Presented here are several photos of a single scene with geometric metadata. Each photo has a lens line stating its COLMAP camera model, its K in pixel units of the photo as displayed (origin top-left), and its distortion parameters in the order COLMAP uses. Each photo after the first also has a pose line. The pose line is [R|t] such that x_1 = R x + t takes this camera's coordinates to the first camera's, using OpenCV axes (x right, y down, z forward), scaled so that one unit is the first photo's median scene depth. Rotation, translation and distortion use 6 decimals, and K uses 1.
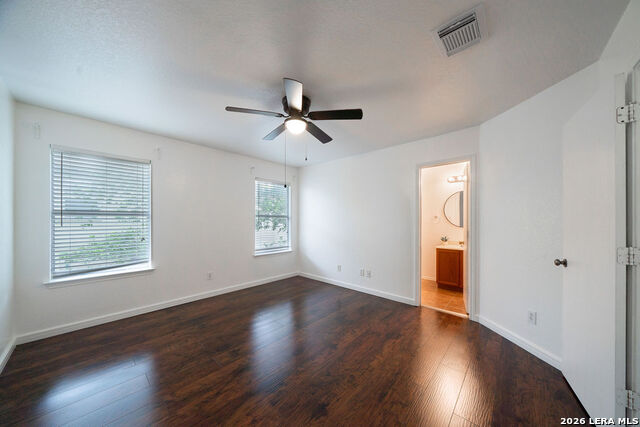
lens RADIAL K [[216.9, 0, 317.6], [0, 216.9, 219.7], [0, 0, 1]] dist [-0.001708, -0.000058]
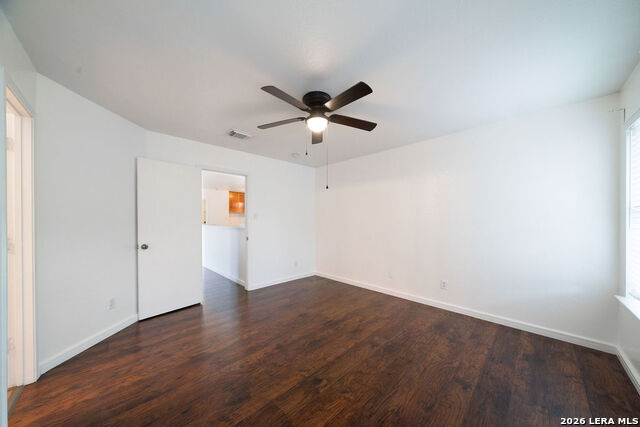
lens RADIAL K [[216.9, 0, 317.6], [0, 216.9, 219.7], [0, 0, 1]] dist [-0.001708, -0.000058]
pose [[-0.998325, -0.002453, 0.057802, -0.154738], [-0.002355, 0.999996, 0.001768, 0.000466], [-0.057806, 0.001629, -0.998326, 1.931536]]
